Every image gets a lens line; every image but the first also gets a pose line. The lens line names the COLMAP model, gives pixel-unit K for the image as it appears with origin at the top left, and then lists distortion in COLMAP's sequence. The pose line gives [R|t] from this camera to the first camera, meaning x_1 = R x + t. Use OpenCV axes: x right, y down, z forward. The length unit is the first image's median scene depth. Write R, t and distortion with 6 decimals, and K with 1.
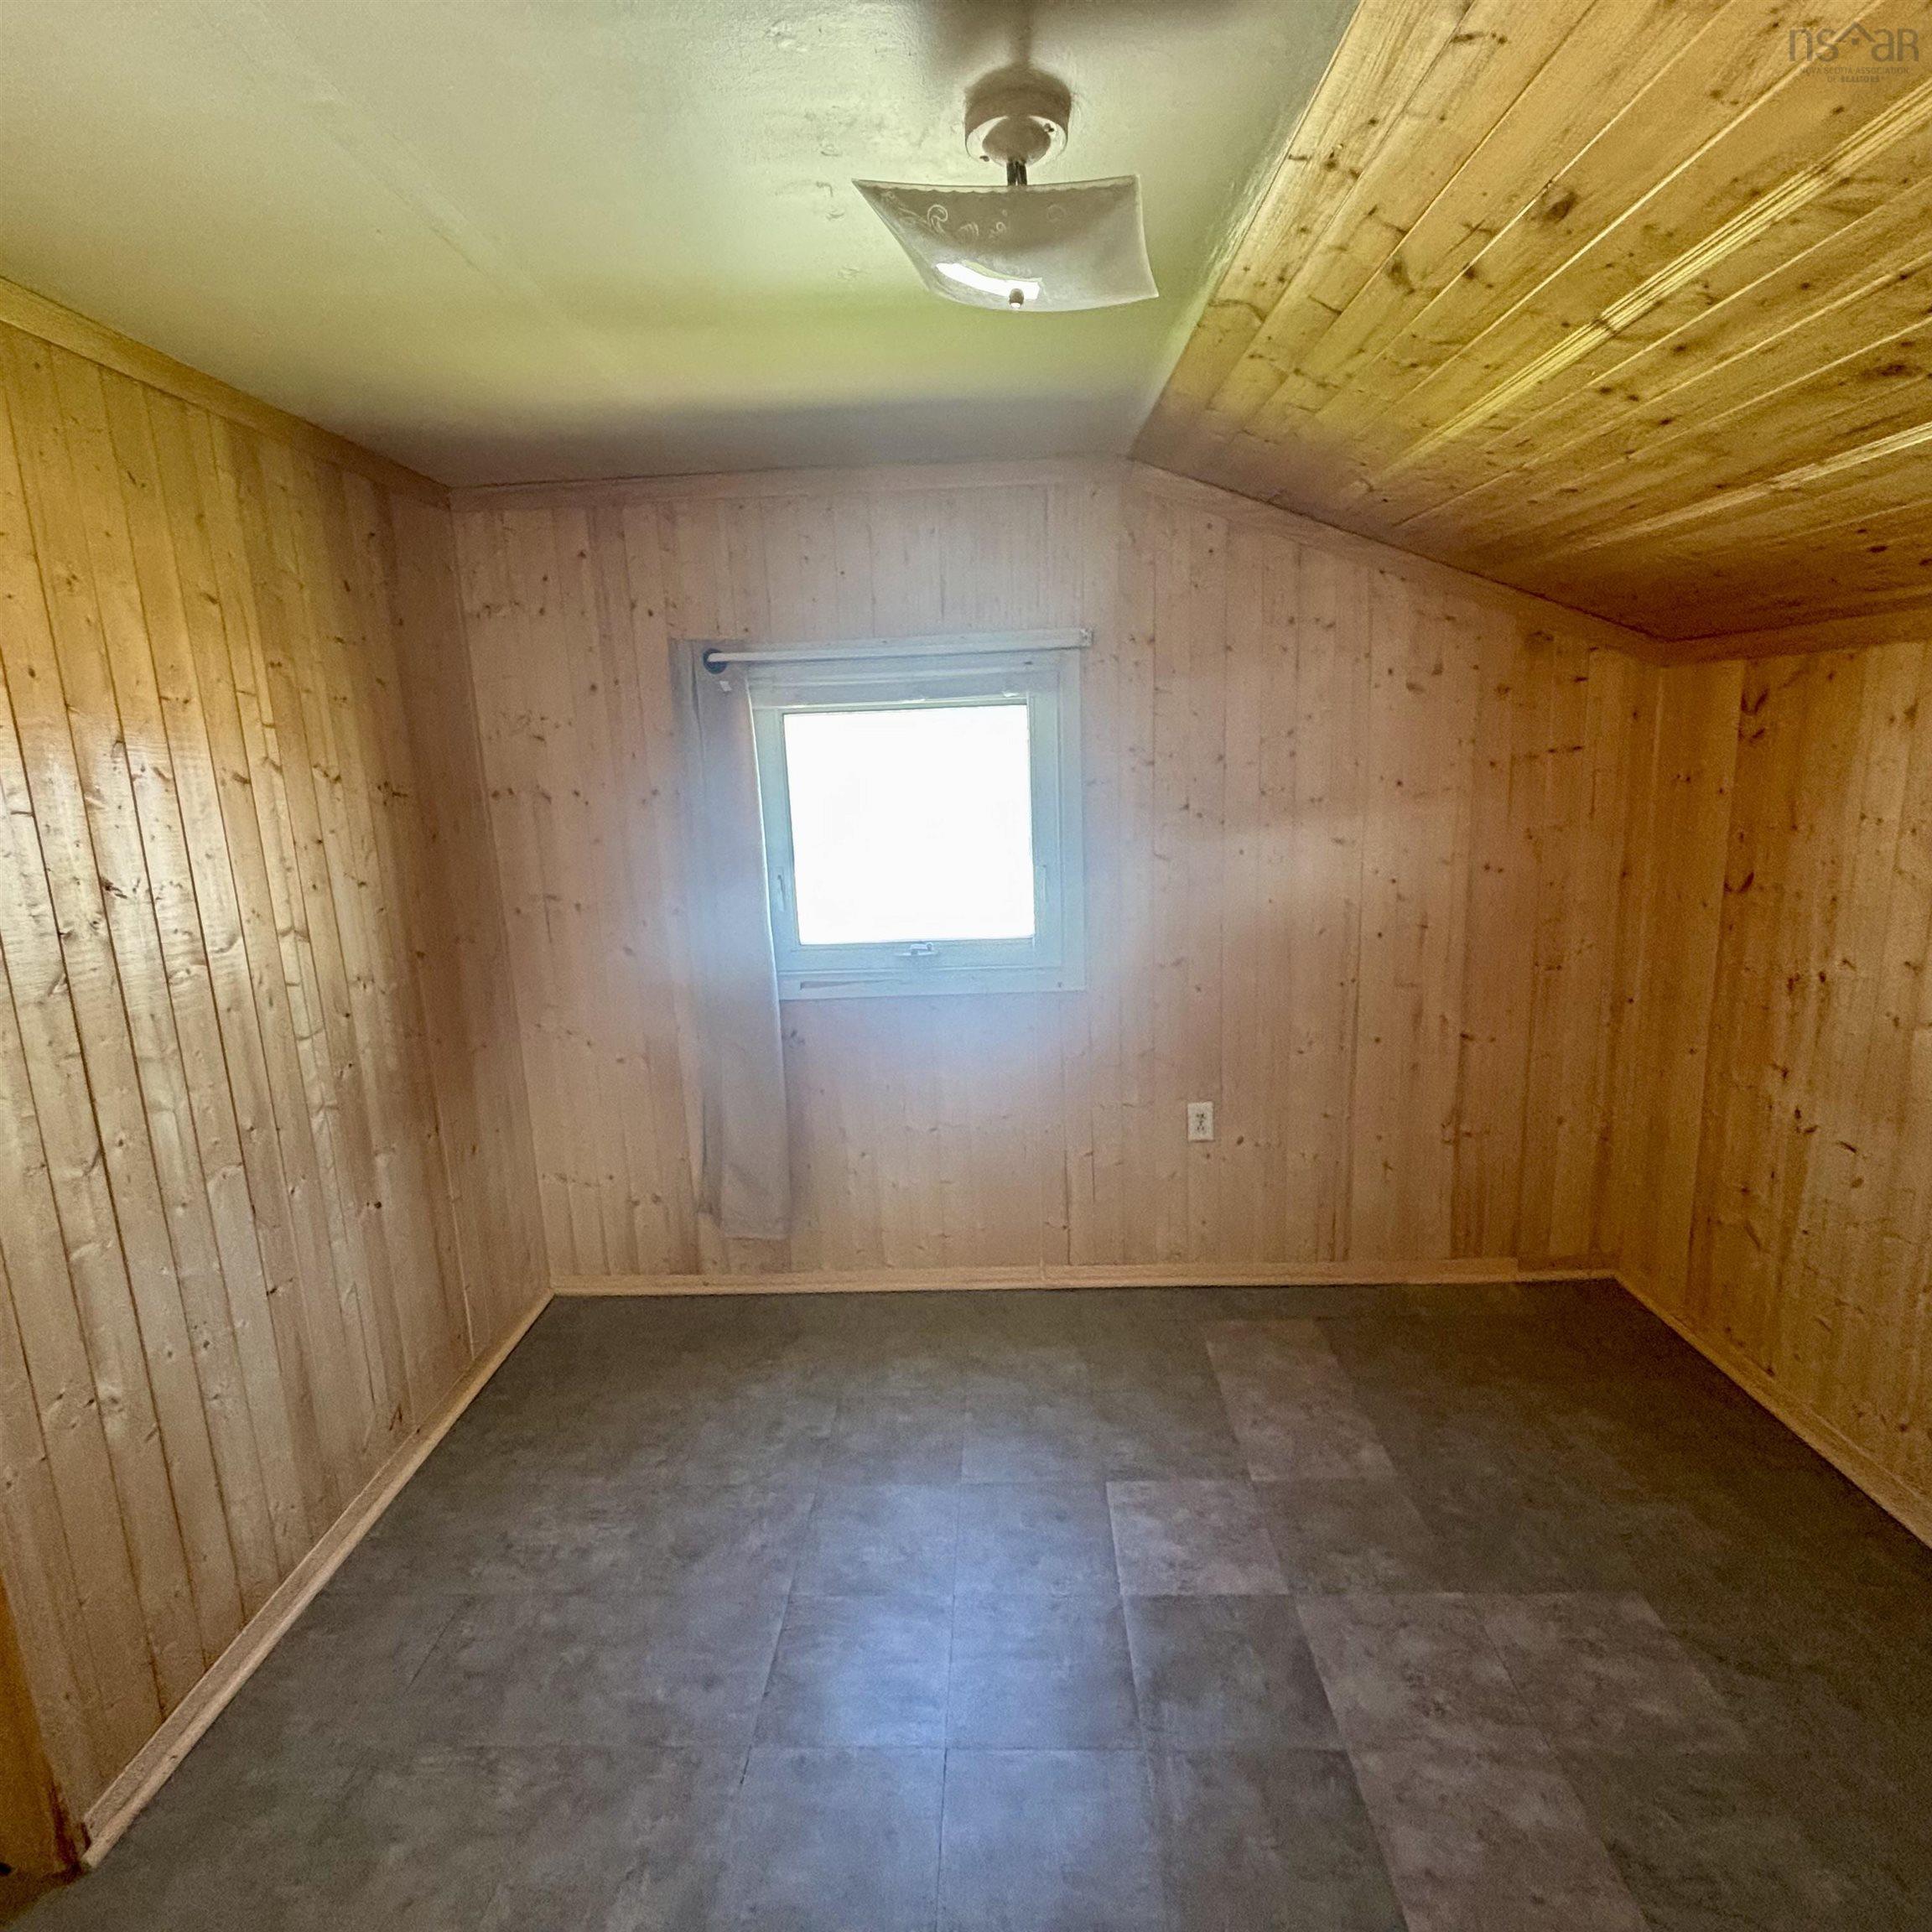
lens RADIAL K [[1053.5, 0, 966.0], [0, 1053.5, 966.0], [0, 0, 1]] dist [0.039483, -0.019653]
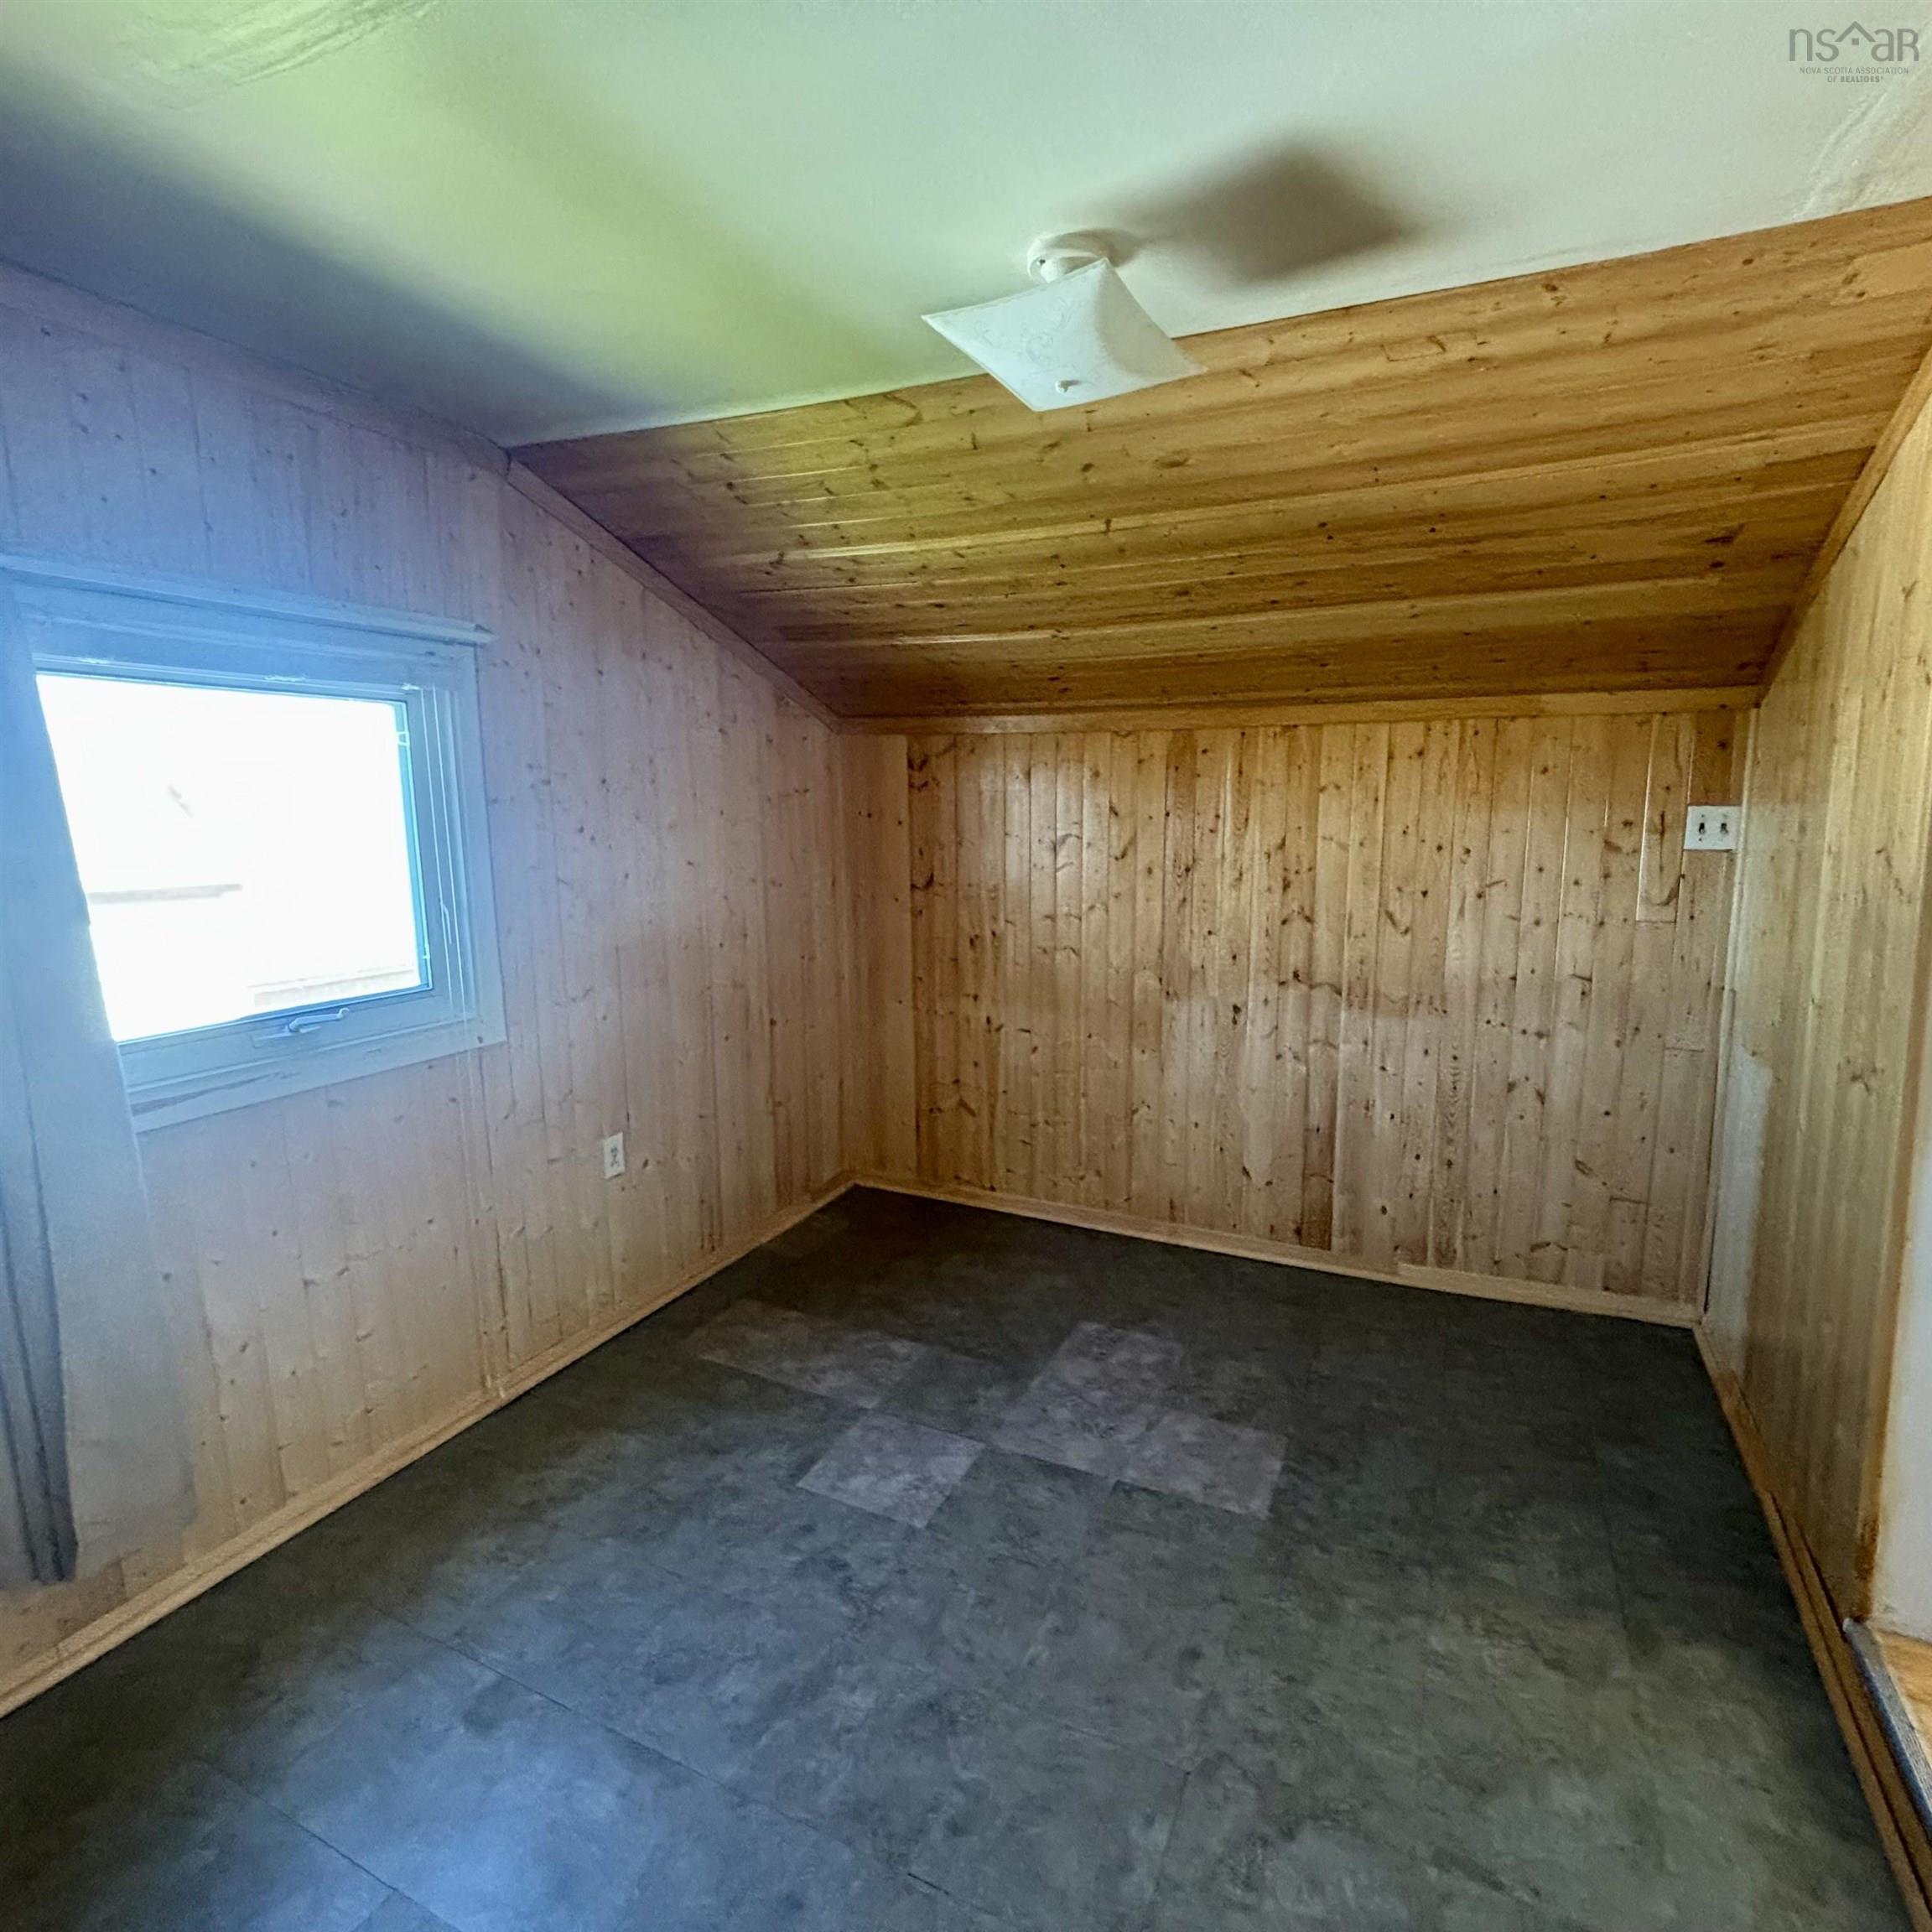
lens RADIAL K [[1037.5, 0, 966.0], [0, 1037.5, 966.0], [0, 0, 1]] dist [0.001756, -0.000722]
pose [[0.394984, -0.104413, 0.912735, -0.574292], [0.166363, 0.985224, 0.040712, -0.010107], [-0.903499, 0.135765, 0.406518, 0.347251]]
